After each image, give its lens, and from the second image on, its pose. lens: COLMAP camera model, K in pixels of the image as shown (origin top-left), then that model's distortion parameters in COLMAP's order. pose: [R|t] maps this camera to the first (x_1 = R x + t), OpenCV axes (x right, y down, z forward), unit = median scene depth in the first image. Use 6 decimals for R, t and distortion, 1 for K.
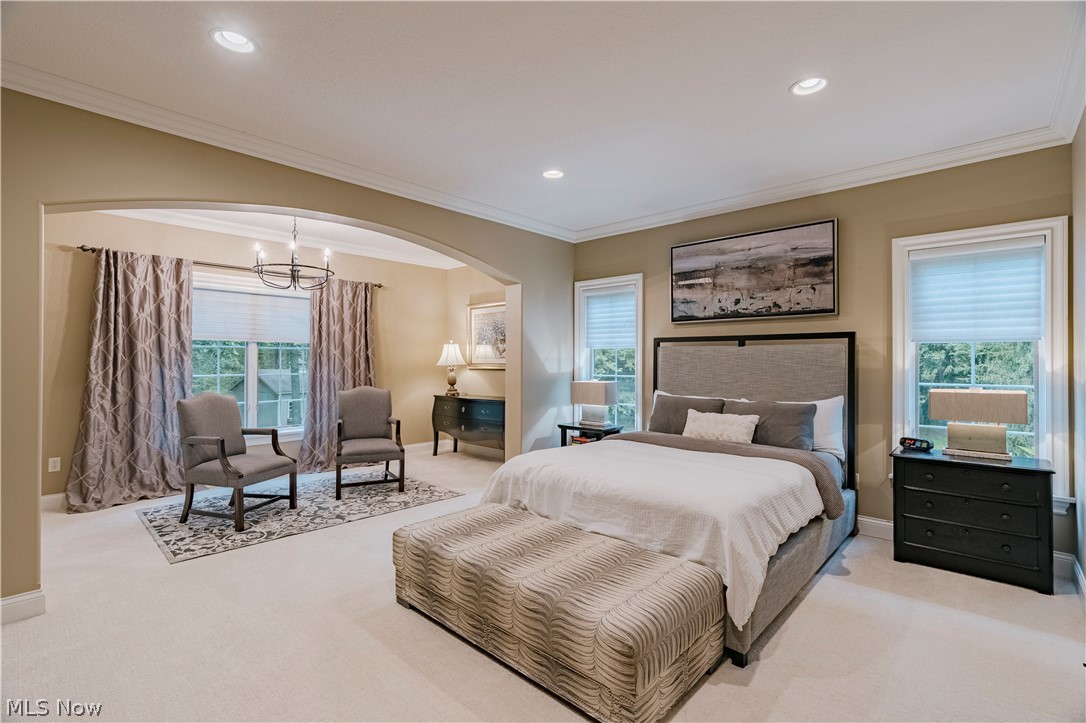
lens RADIAL K [[493.1, 0, 543.7], [0, 493.1, 358.7], [0, 0, 1]] dist [-0.001221, -0.000349]
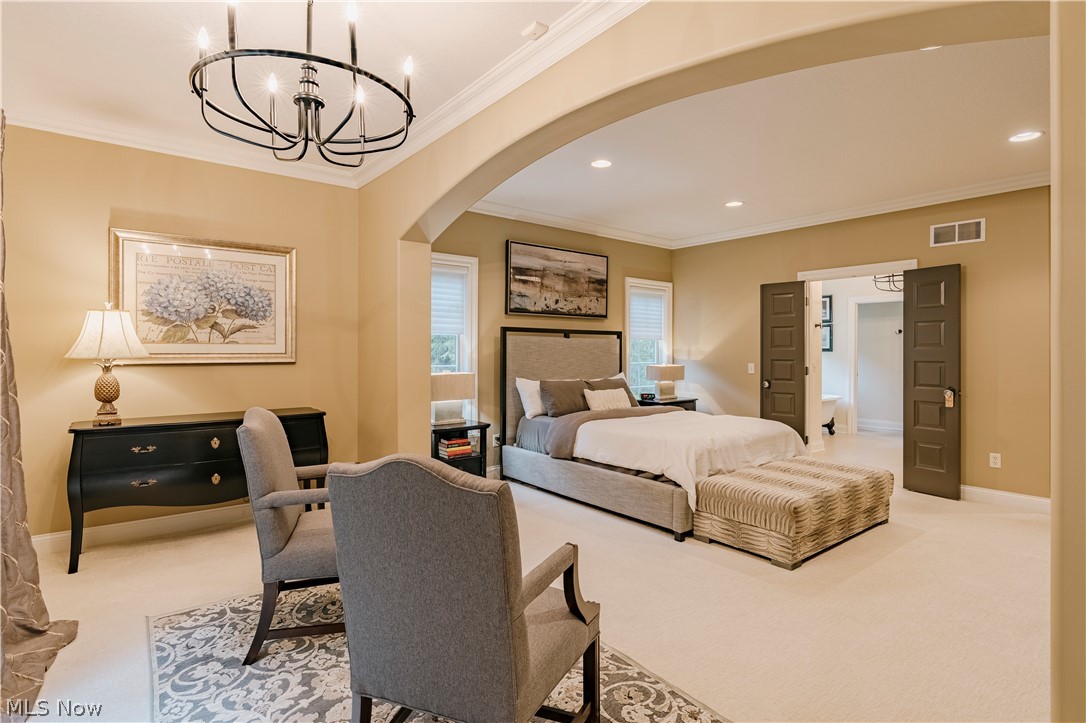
lens RADIAL K [[539.3, 0, 543.0], [0, 539.3, 361.5], [0, 0, 1]] dist [0.000078, 0.000036]
pose [[0.155242, -0.024092, 0.987583, -0.903103], [-0.008973, 0.999627, 0.025797, -0.000013], [-0.987836, -0.012866, 0.154968, 0.777839]]
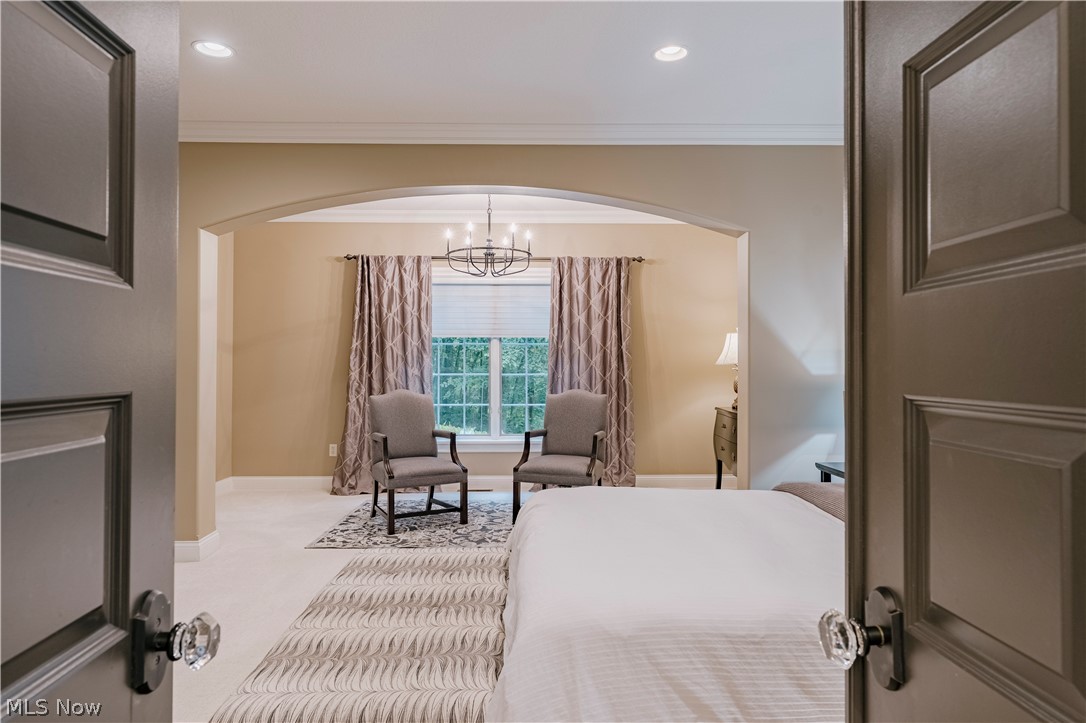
lens RADIAL K [[671.3, 0, 543.0], [0, 671.3, 361.5], [0, 0, 1]] dist [-0.003316, -0.000282]
pose [[0.699556, -0.007939, -0.714534, 0.426319], [0.006143, 0.999968, -0.005097, 0.019326], [0.714551, -0.000824, 0.699583, 0.245295]]
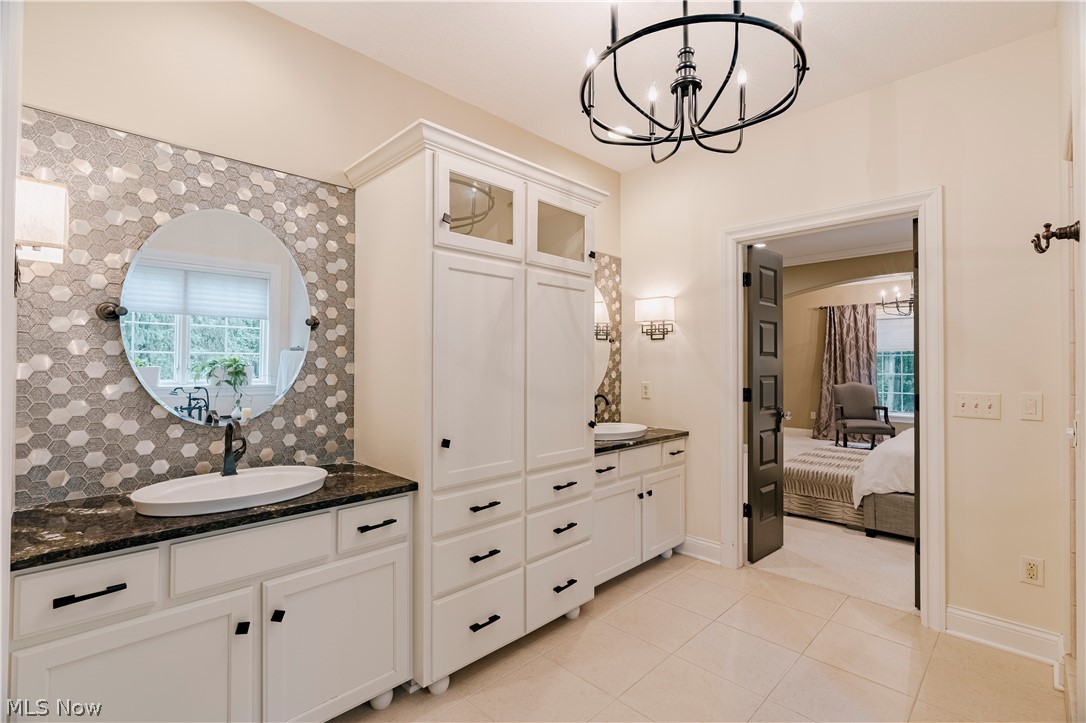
lens RADIAL K [[493.1, 0, 543.7], [0, 493.1, 358.7], [0, 0, 1]] dist [-0.001221, -0.000349]
pose [[-0.036200, -0.019307, -0.999158, 1.036537], [0.005500, 0.999794, -0.019519, 0.011803], [0.999329, -0.006202, -0.036087, -0.045530]]
